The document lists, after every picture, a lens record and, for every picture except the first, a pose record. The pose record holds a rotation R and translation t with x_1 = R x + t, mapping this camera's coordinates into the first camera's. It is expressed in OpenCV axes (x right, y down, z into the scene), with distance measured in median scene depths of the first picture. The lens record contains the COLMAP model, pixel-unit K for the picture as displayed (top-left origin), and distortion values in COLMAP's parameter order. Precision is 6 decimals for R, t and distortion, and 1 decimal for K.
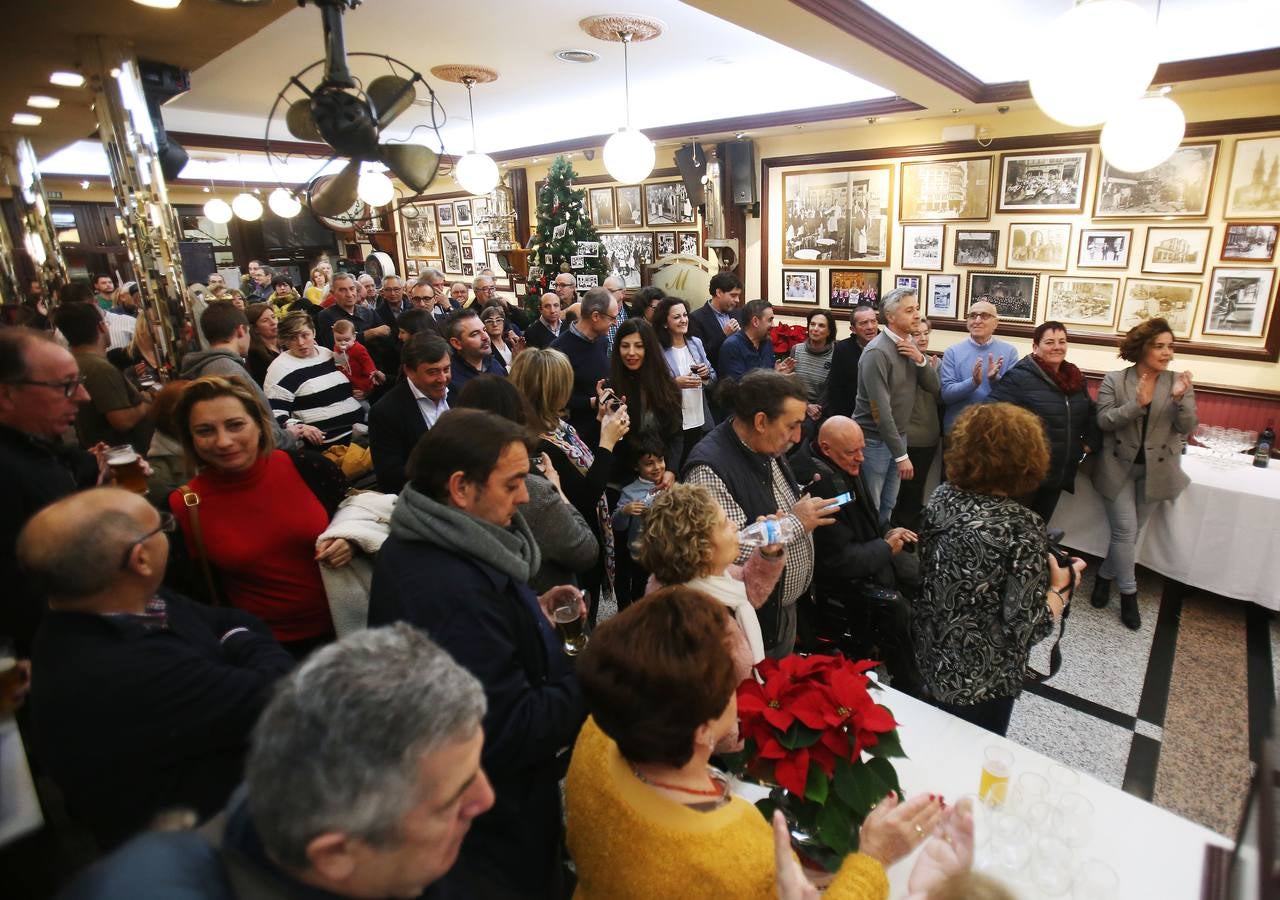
lens RADIAL K [[675.3, 0, 710.3], [0, 675.3, 440.0], [0, 0, 1]] dist [-0.082771, 0.035988]
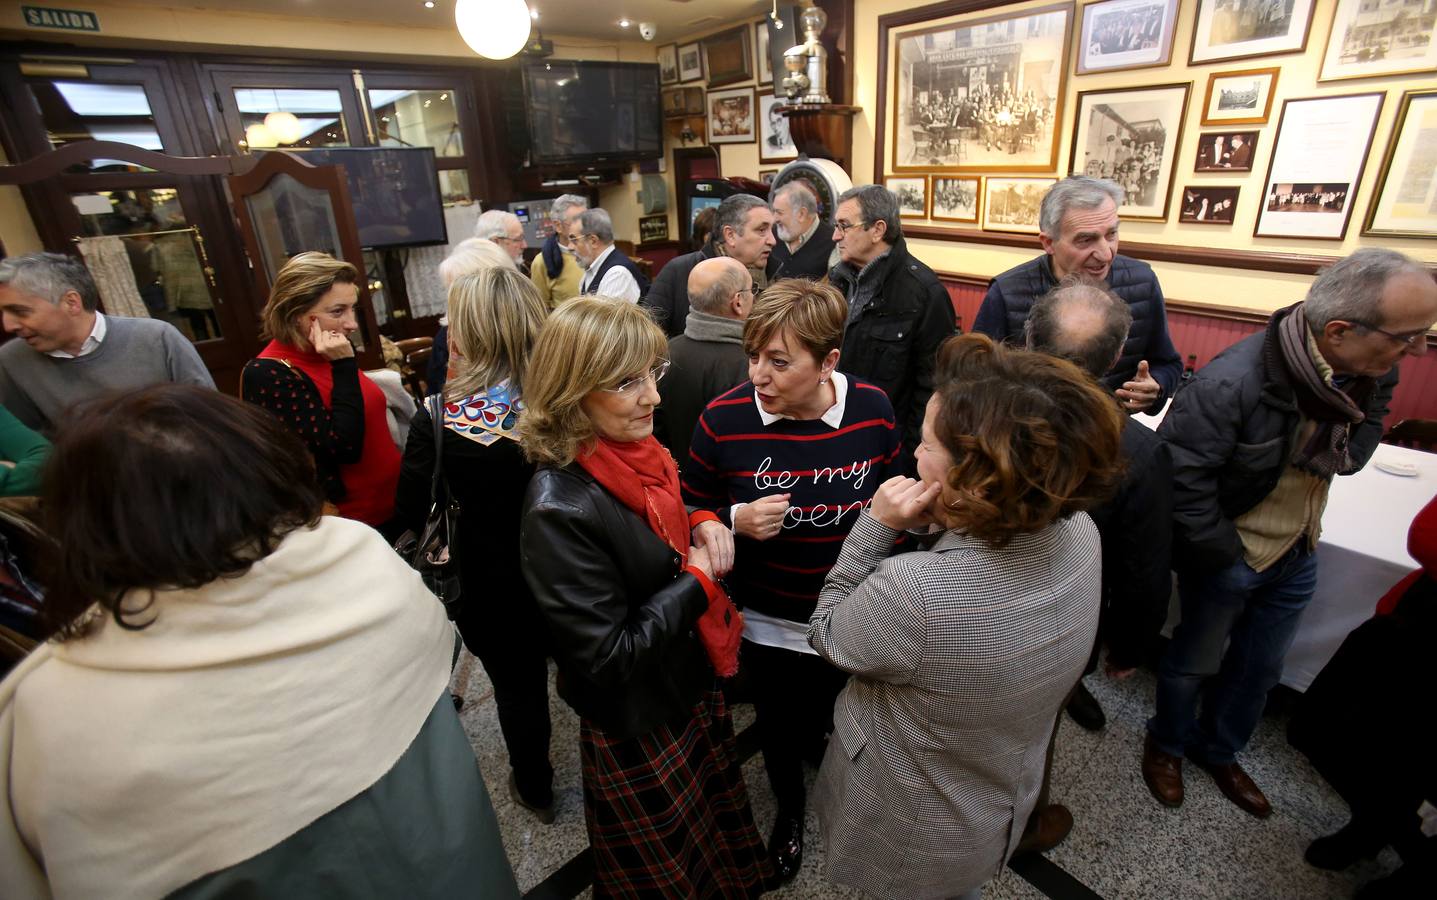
lens RADIAL K [[673.4, 0, 737.8], [0, 673.4, 424.5], [0, 0, 1]] dist [-0.056210, 0.024959]
pose [[0.983919, 0.032009, -0.175726, -0.923494], [-0.017275, 0.996253, 0.084742, -0.302027], [0.177780, -0.080344, 0.980785, 1.112292]]
